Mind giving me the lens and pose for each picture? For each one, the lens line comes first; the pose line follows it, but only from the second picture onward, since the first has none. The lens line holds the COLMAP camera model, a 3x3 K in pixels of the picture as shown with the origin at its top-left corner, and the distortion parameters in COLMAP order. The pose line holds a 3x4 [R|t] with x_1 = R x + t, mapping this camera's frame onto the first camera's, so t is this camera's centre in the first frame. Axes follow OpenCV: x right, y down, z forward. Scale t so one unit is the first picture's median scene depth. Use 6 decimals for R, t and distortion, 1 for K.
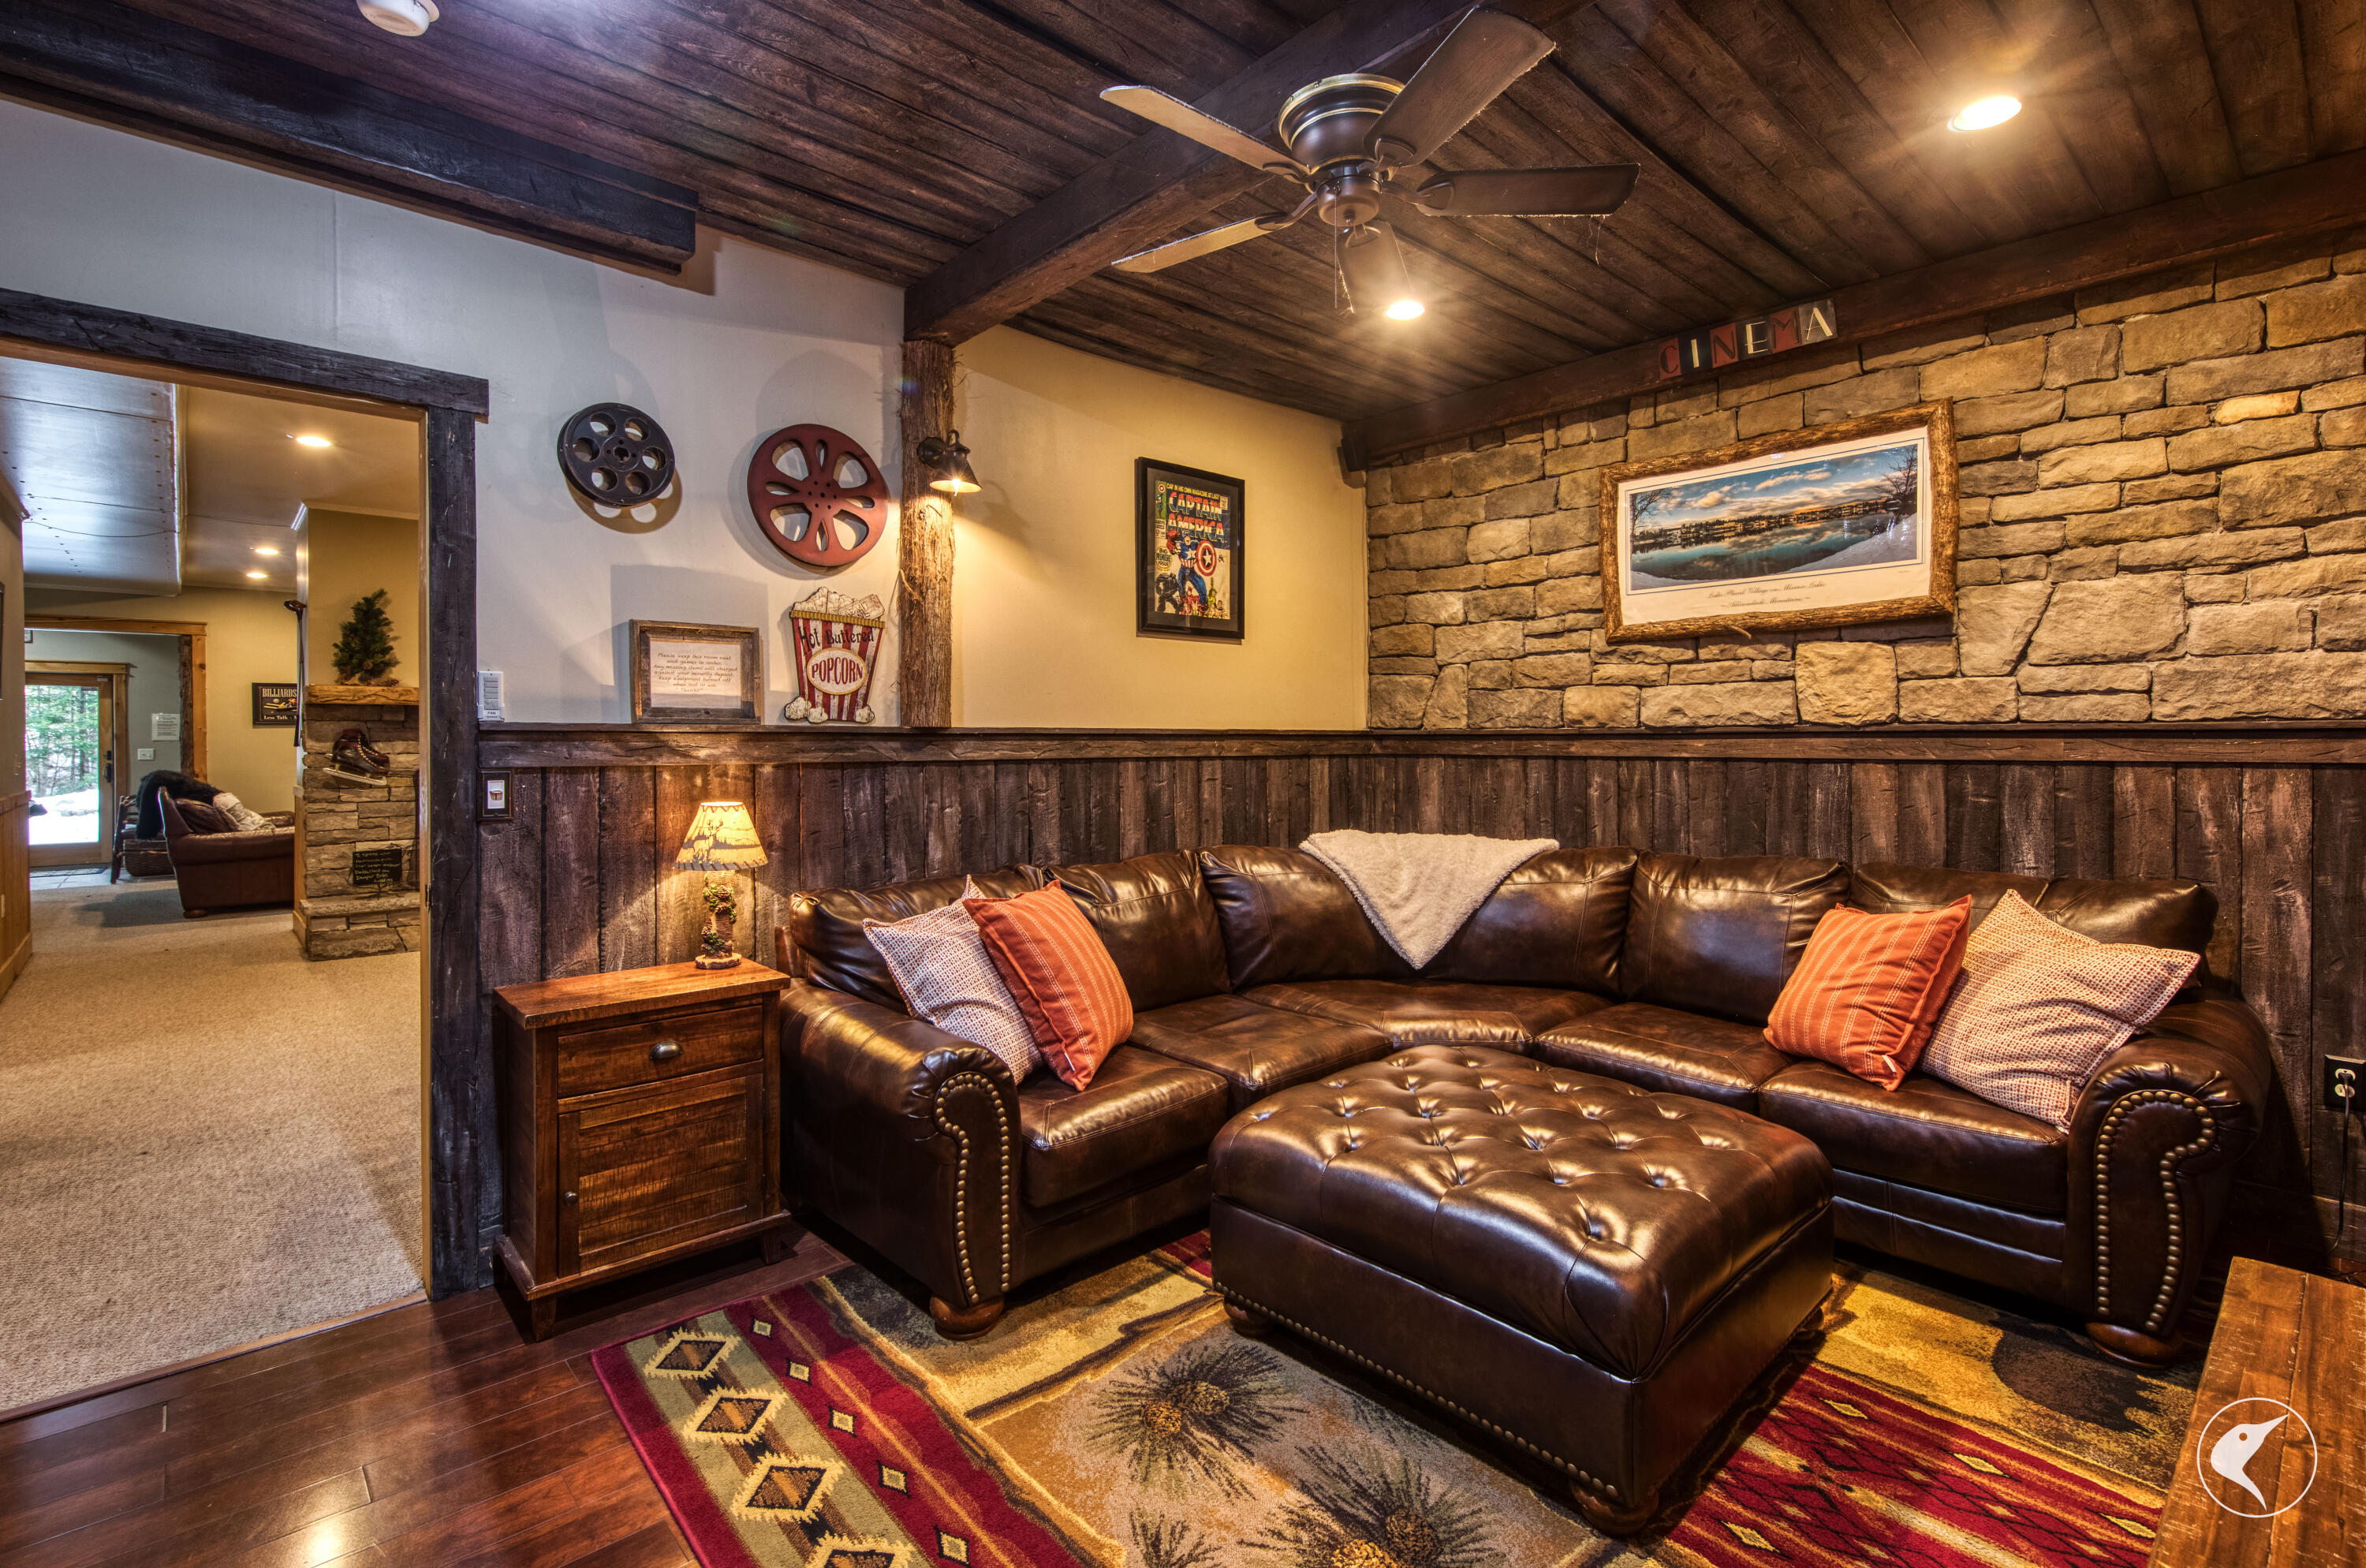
lens RADIAL K [[1062.3, 0, 1179.6], [0, 1062.3, 748.1], [0, 0, 1]] dist [0.000359, -0.000225]
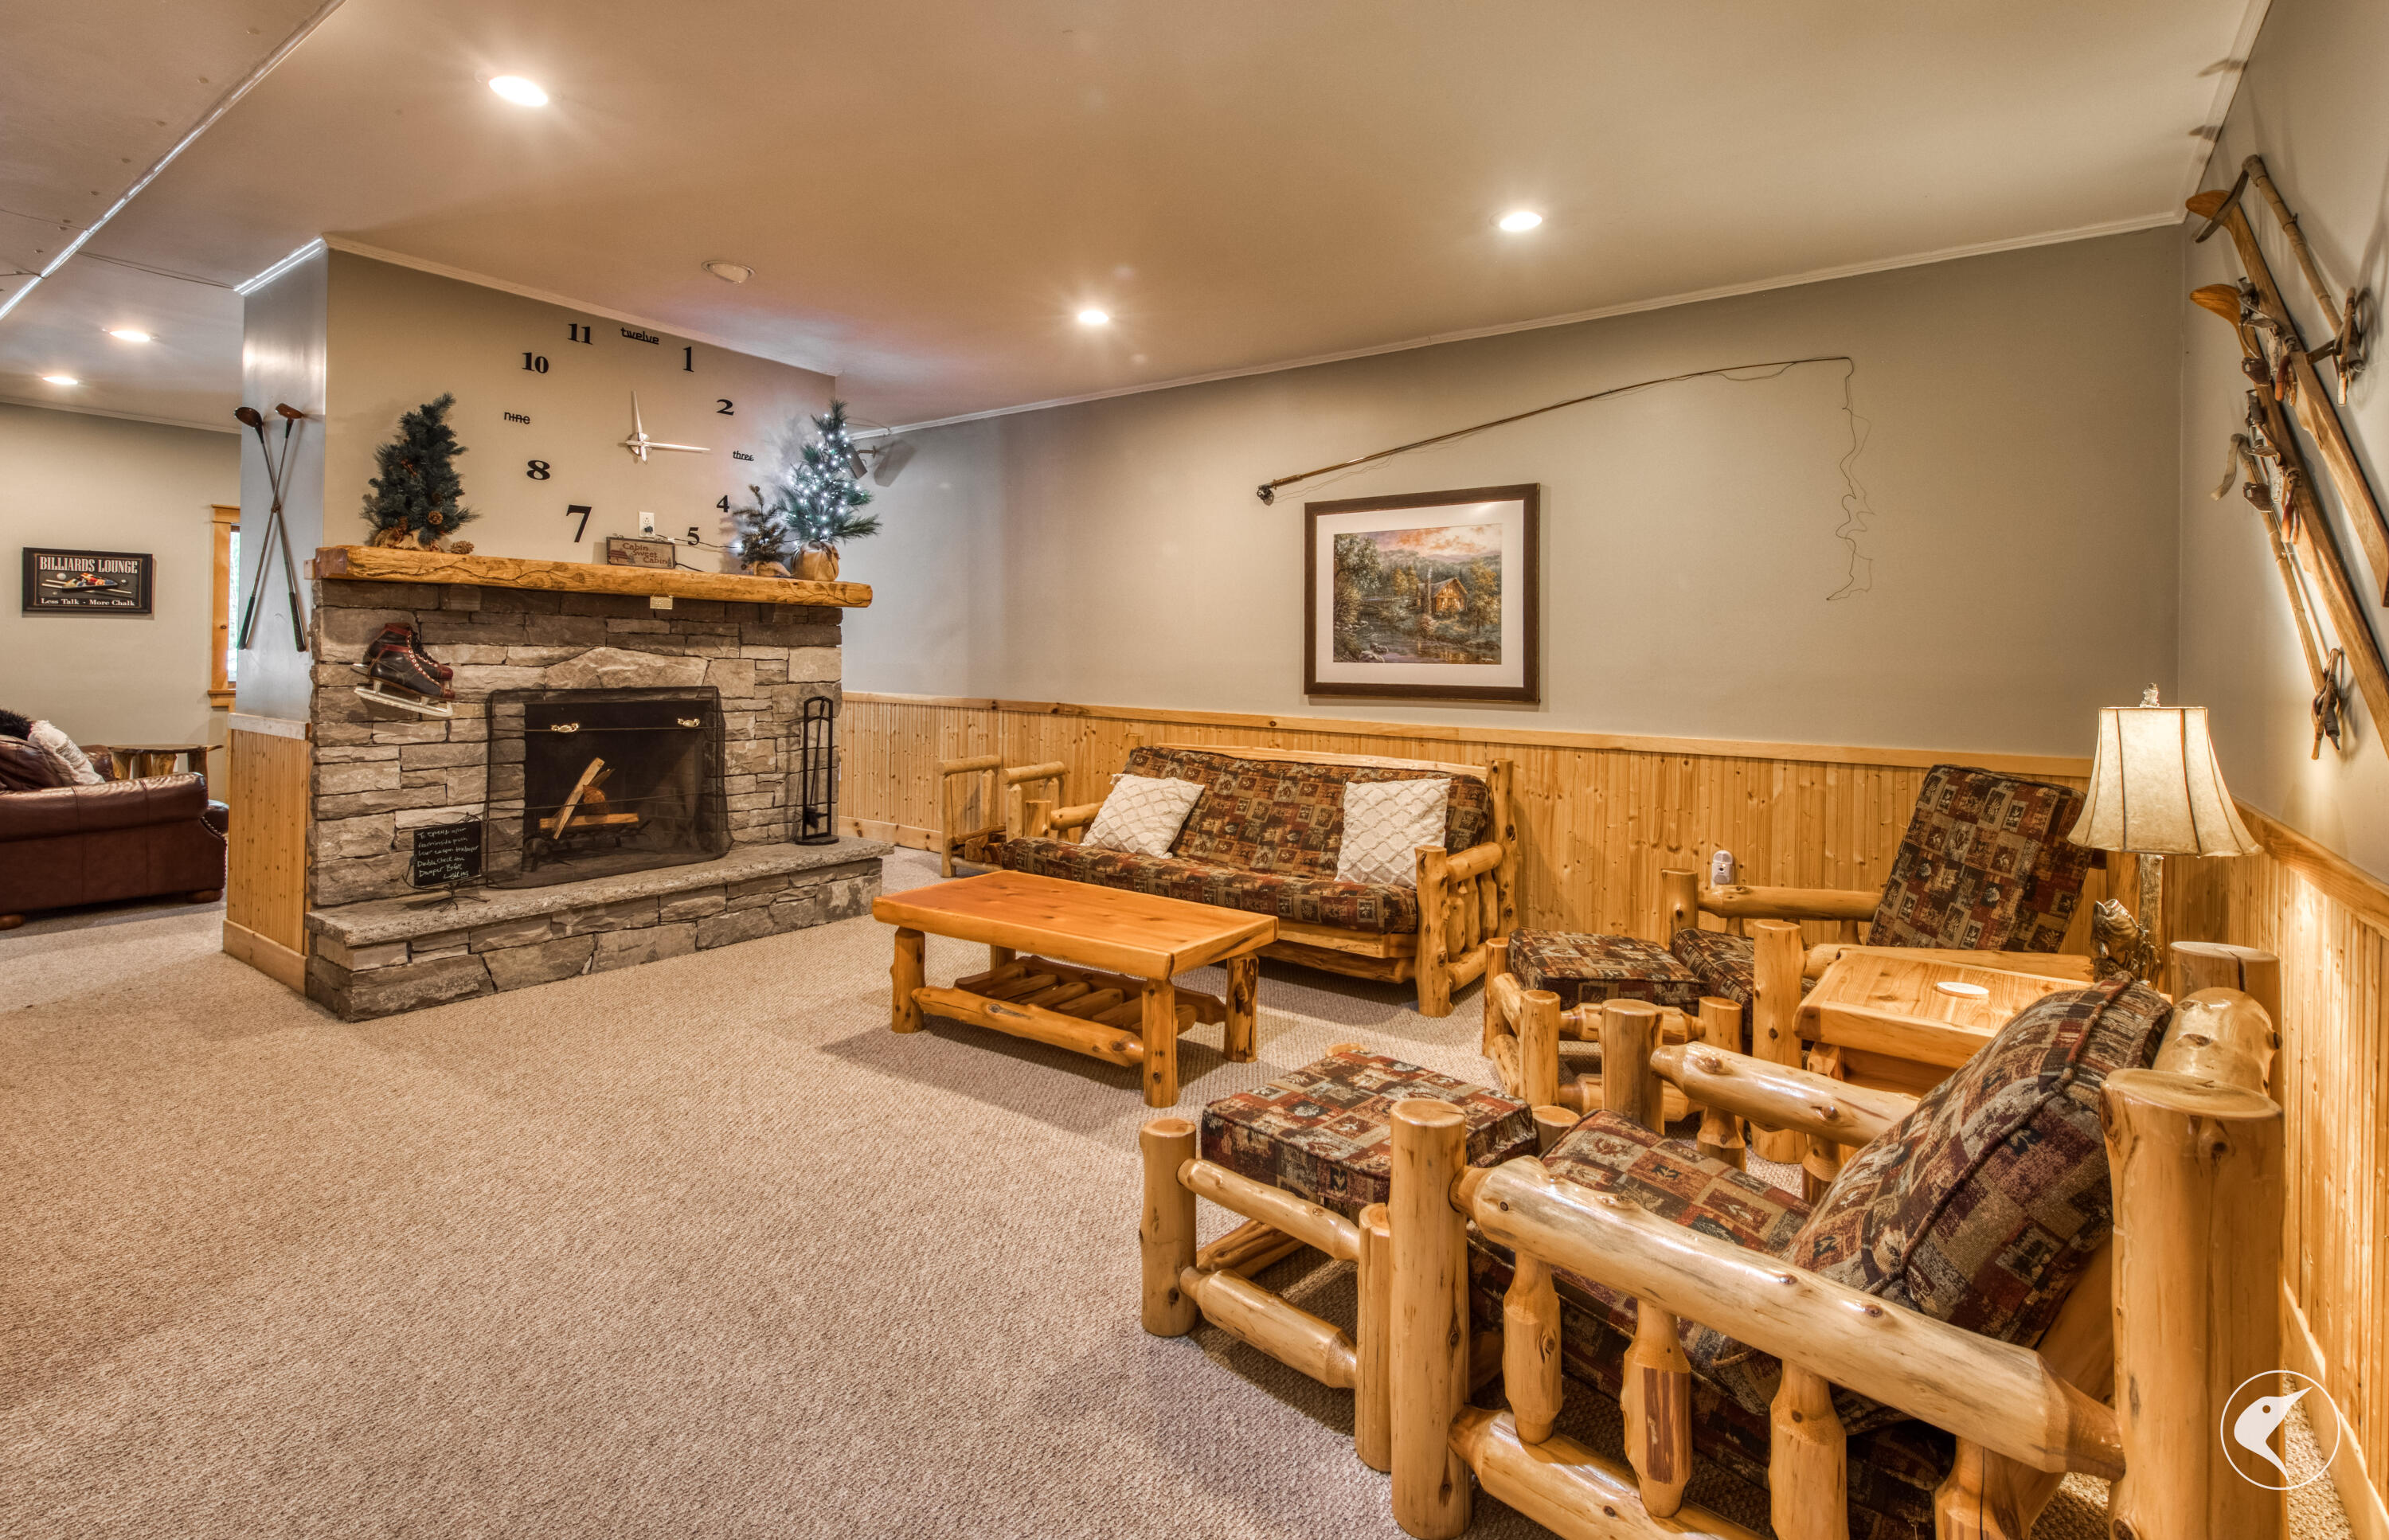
lens RADIAL K [[1127.2, 0, 1190.1], [0, 1127.2, 647.5], [0, 0, 1]] dist [-0.000587, -0.000213]
pose [[0.982777, 0.015108, 0.184175, -0.455811], [-0.013265, 0.999849, -0.011235, -0.002880], [-0.184316, 0.008598, 0.982829, 0.291940]]
